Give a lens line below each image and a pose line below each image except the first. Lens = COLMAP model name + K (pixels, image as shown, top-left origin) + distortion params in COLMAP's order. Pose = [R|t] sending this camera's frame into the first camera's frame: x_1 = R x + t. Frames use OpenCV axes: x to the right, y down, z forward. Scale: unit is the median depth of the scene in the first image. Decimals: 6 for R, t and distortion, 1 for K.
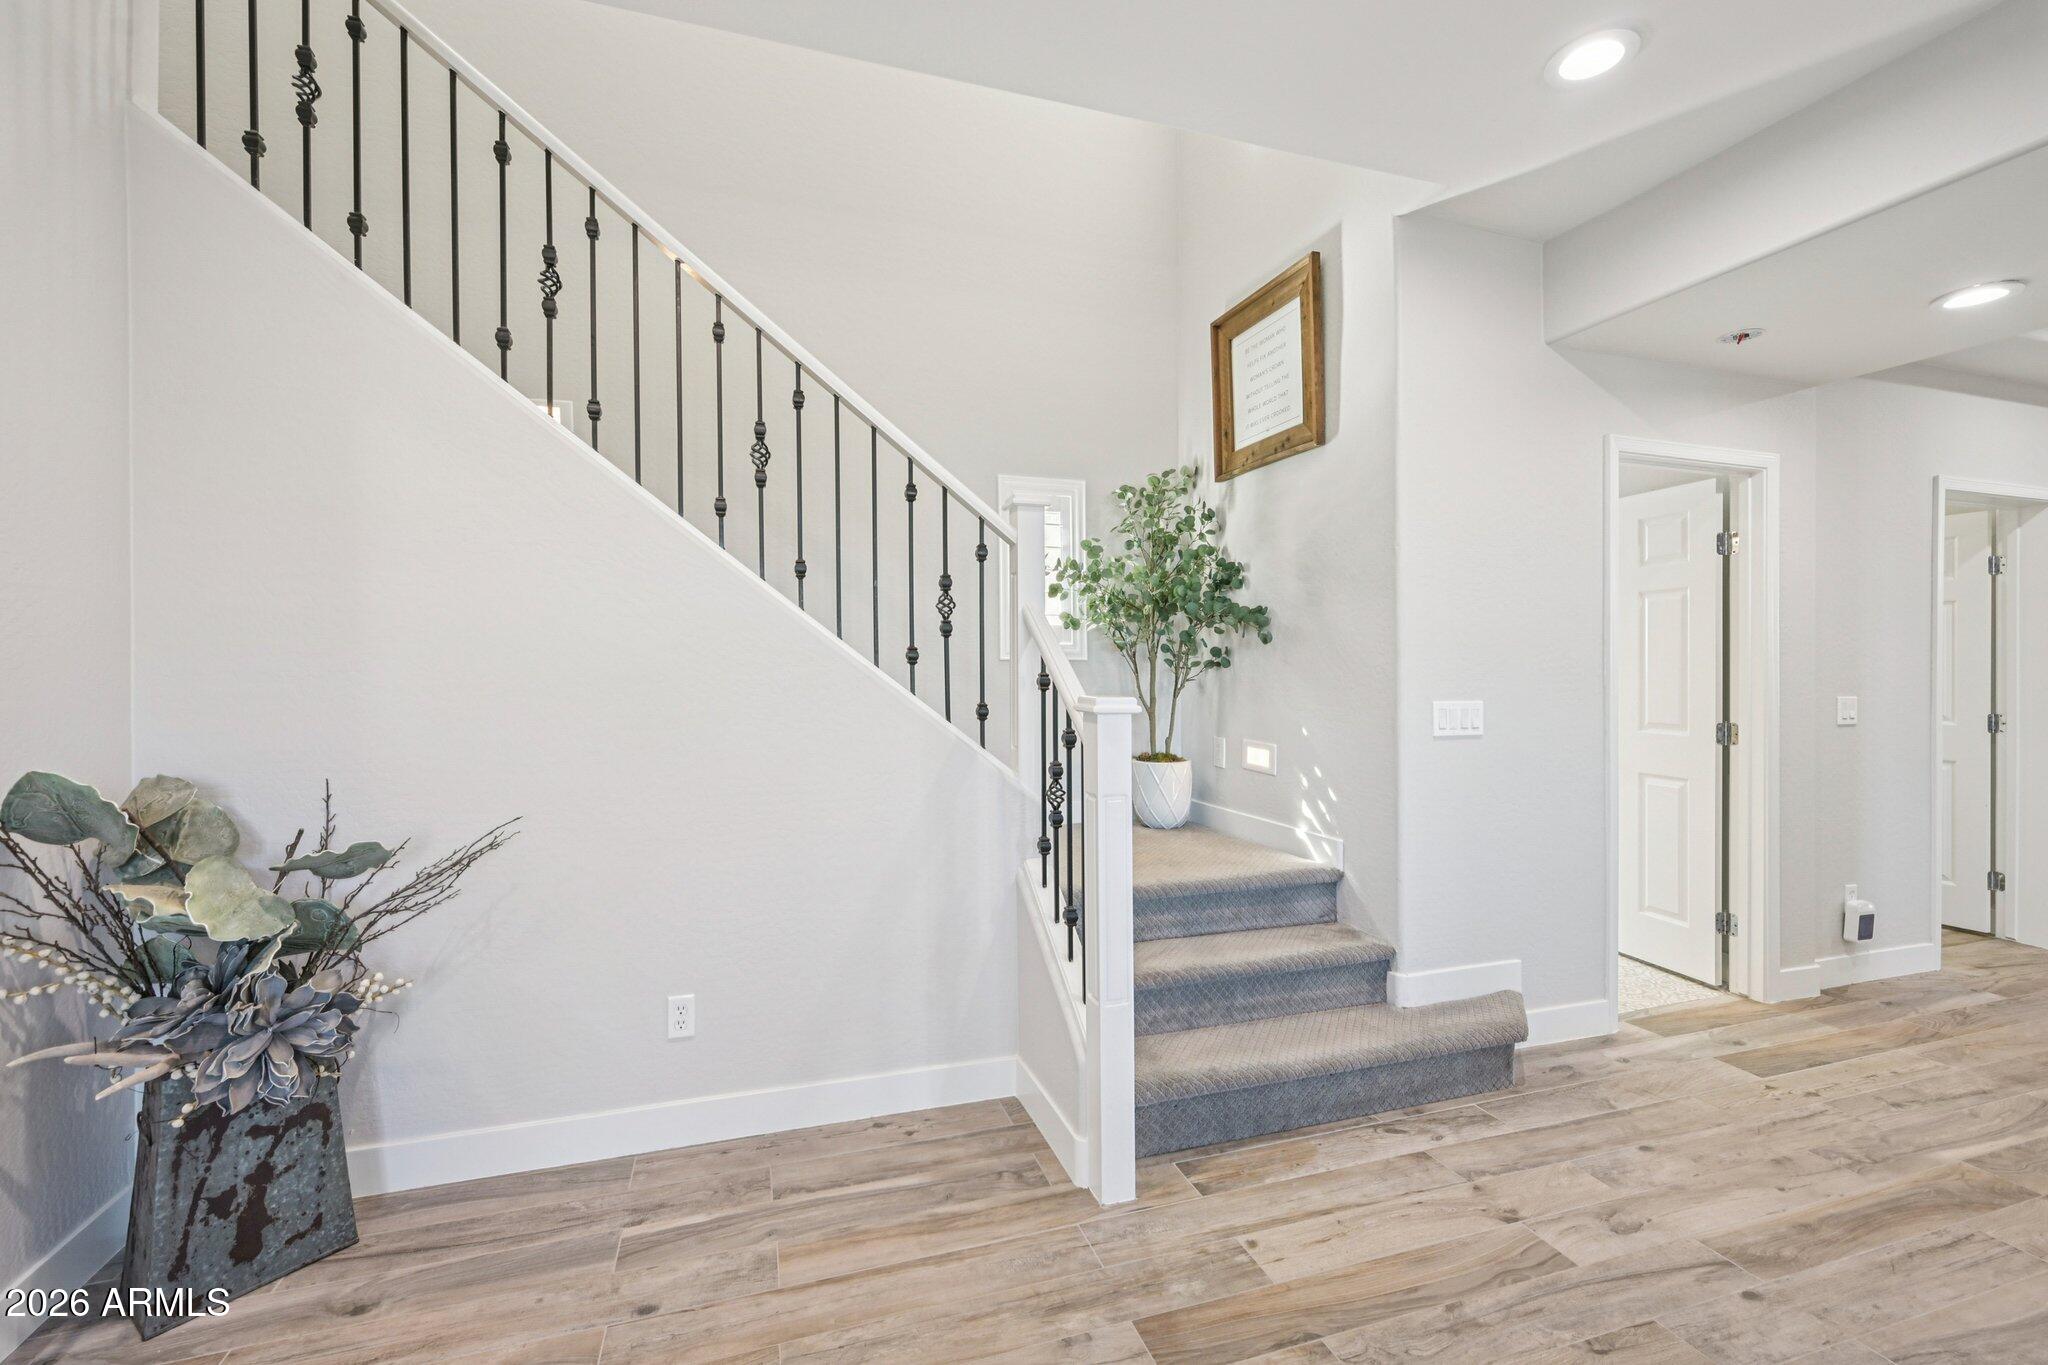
lens RADIAL K [[856.7, 0, 1022.3], [0, 856.7, 672.8], [0, 0, 1]] dist [-0.002980, -0.000144]
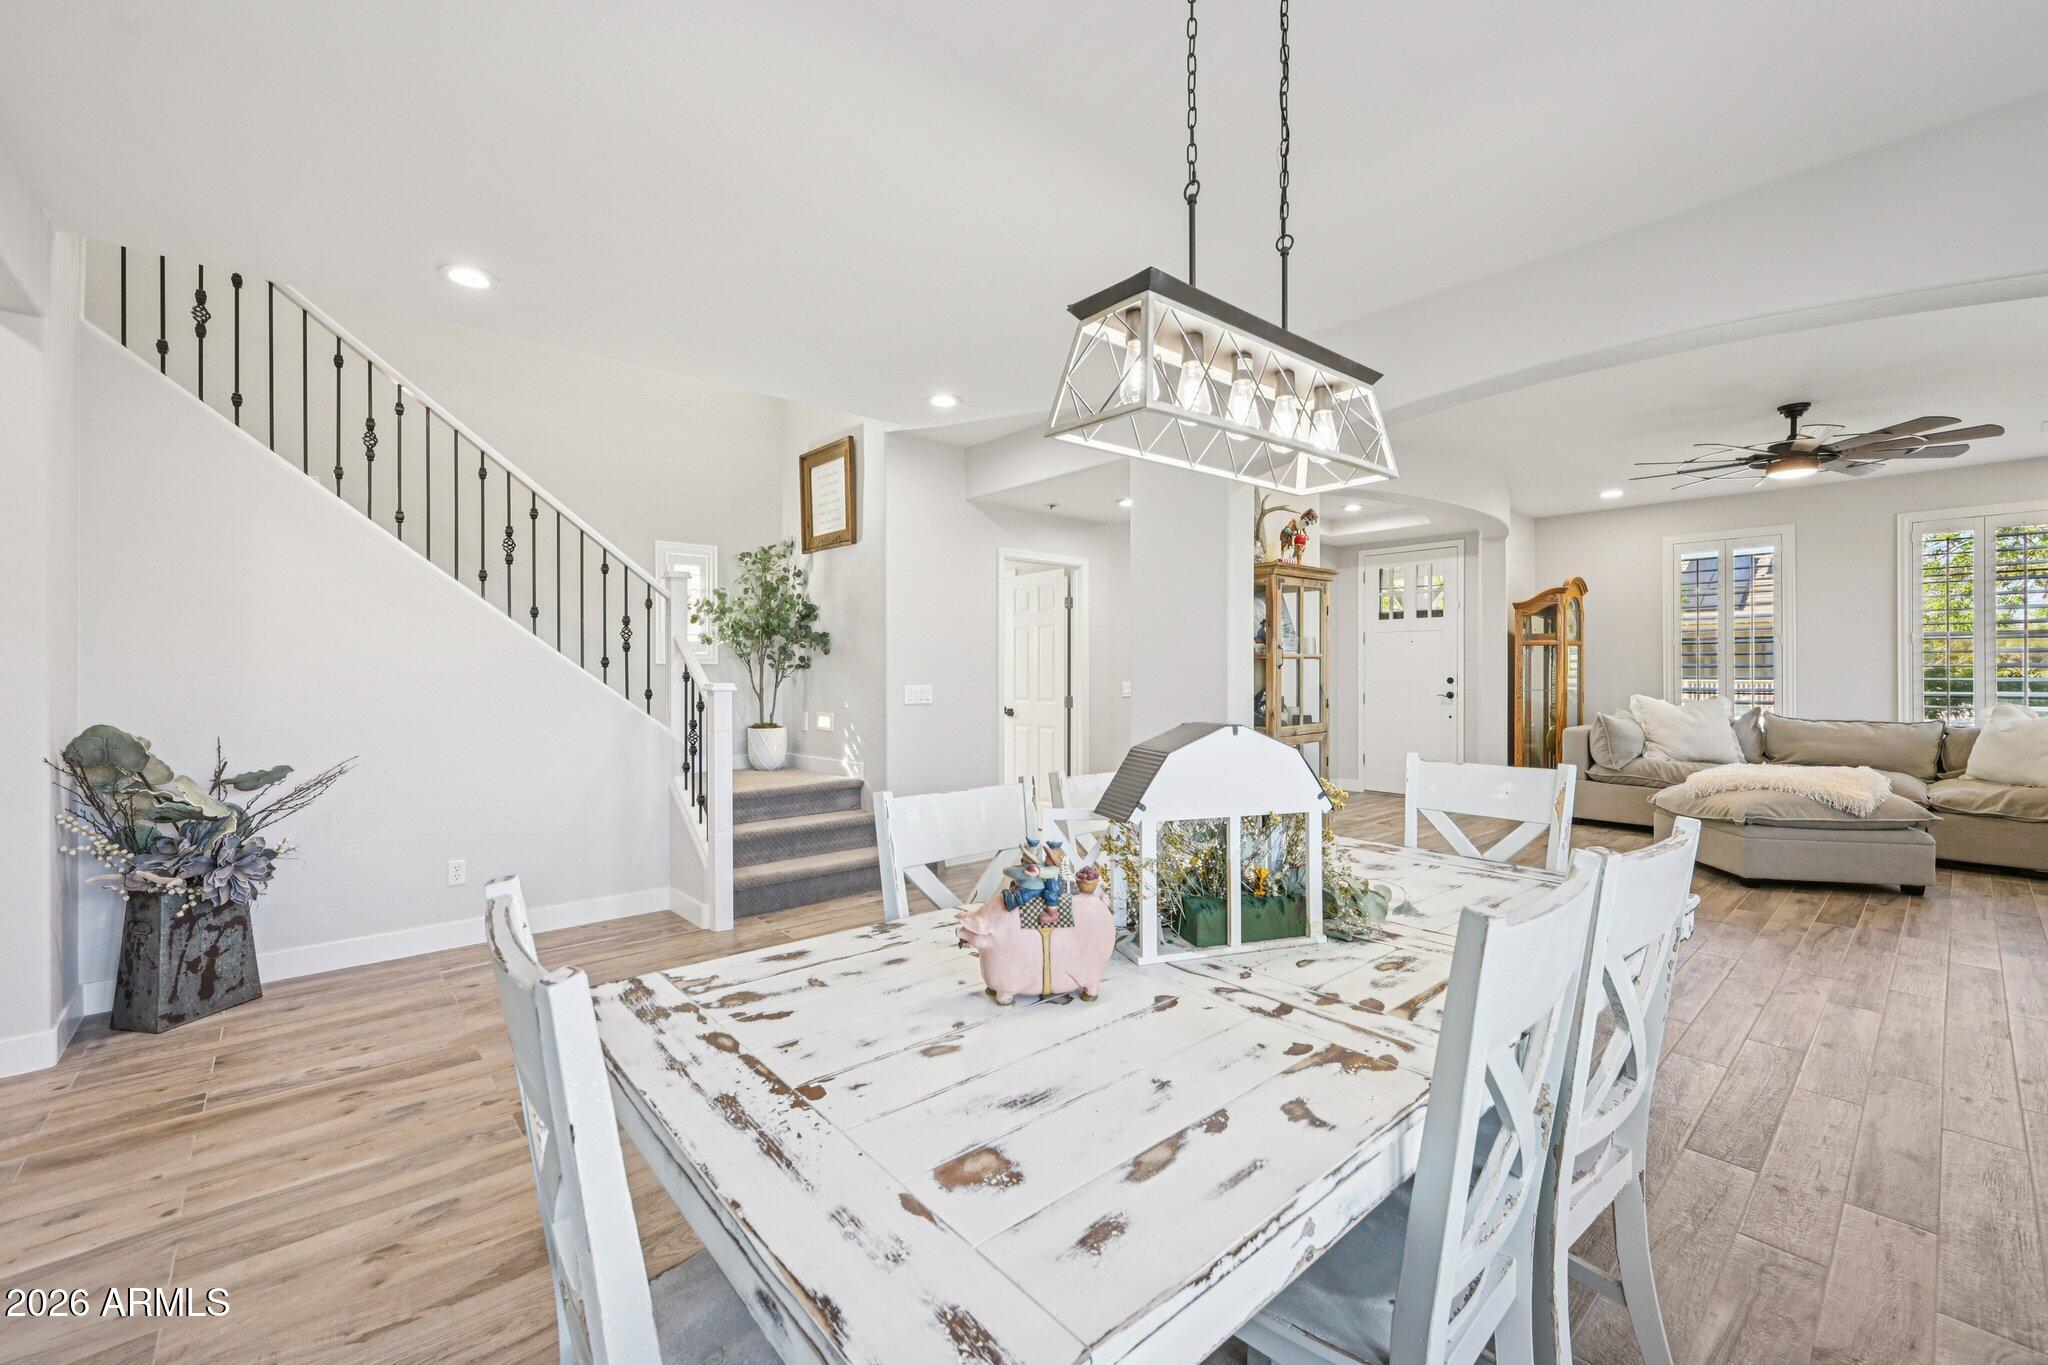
lens RADIAL K [[813.0, 0, 1008.7], [0, 813.0, 655.4], [0, 0, 1]] dist [0.001218, 0.000024]
pose [[0.922259, 0.003267, 0.386560, -0.010309], [0.006925, 0.999664, -0.024971, 0.014062], [-0.386511, 0.025707, 0.921926, -0.844821]]
